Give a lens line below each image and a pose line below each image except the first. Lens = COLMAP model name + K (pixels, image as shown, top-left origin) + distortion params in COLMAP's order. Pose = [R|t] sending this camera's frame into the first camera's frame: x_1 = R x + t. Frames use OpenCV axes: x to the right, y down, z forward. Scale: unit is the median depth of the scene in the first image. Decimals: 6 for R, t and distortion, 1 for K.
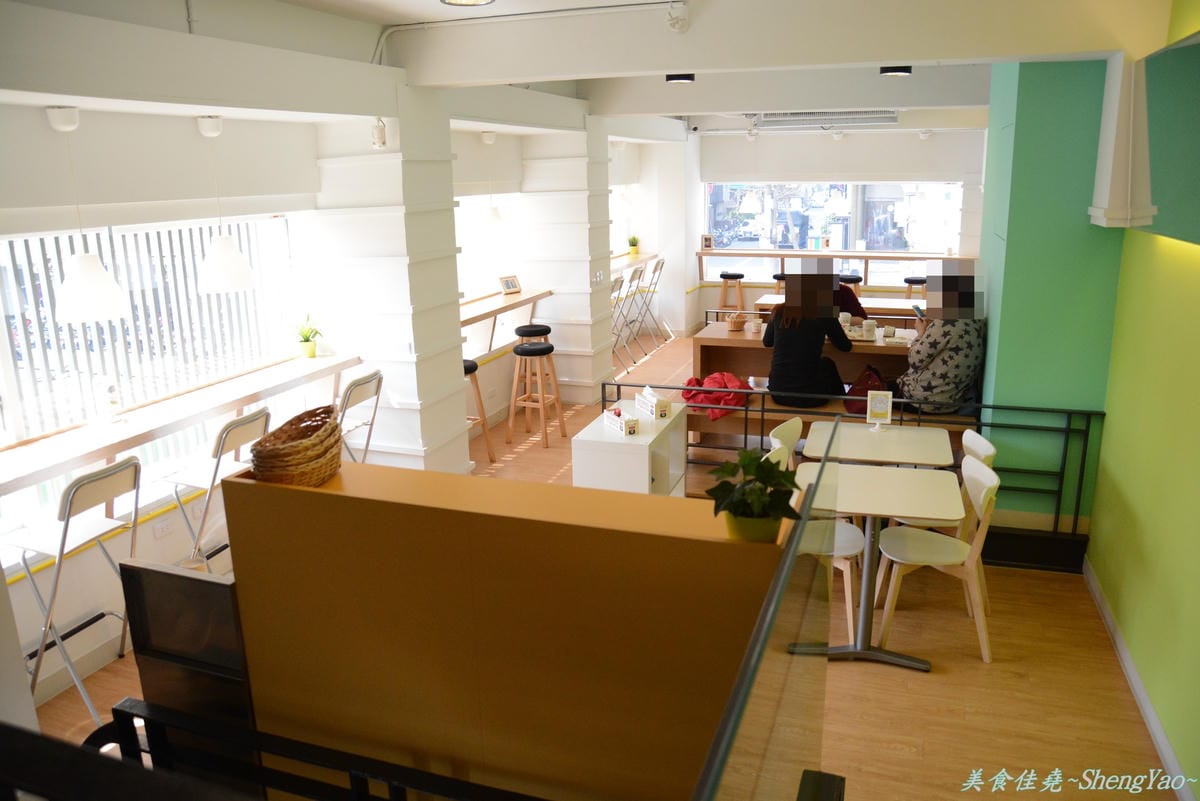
lens RADIAL K [[894.0, 0, 598.1], [0, 894.0, 403.2], [0, 0, 1]] dist [-0.086641, 0.018801]
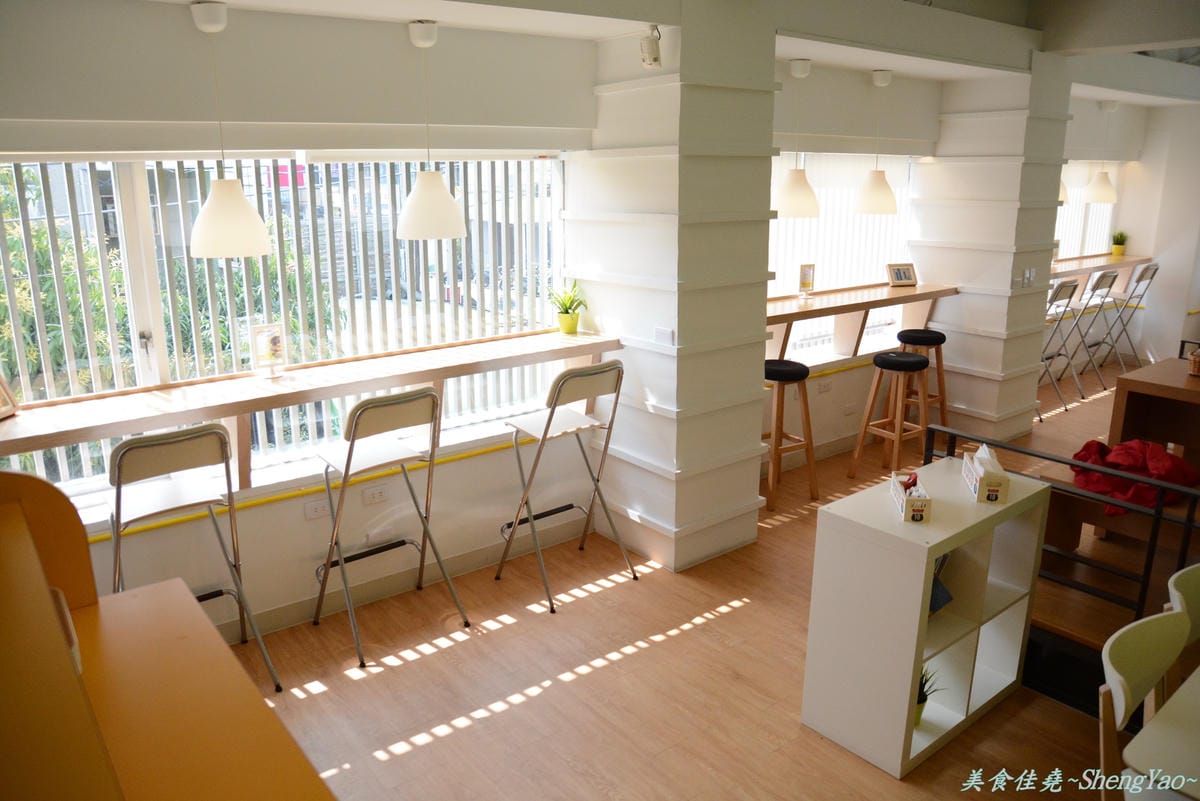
lens RADIAL K [[894.0, 0, 602.5], [0, 894.0, 392.3], [0, 0, 1]] dist [-0.086641, 0.018801]
pose [[0.846999, 0.154870, -0.508535, 0.117839], [-0.153188, 0.987150, 0.045484, -0.036809], [0.509045, 0.039377, 0.859839, 0.287760]]
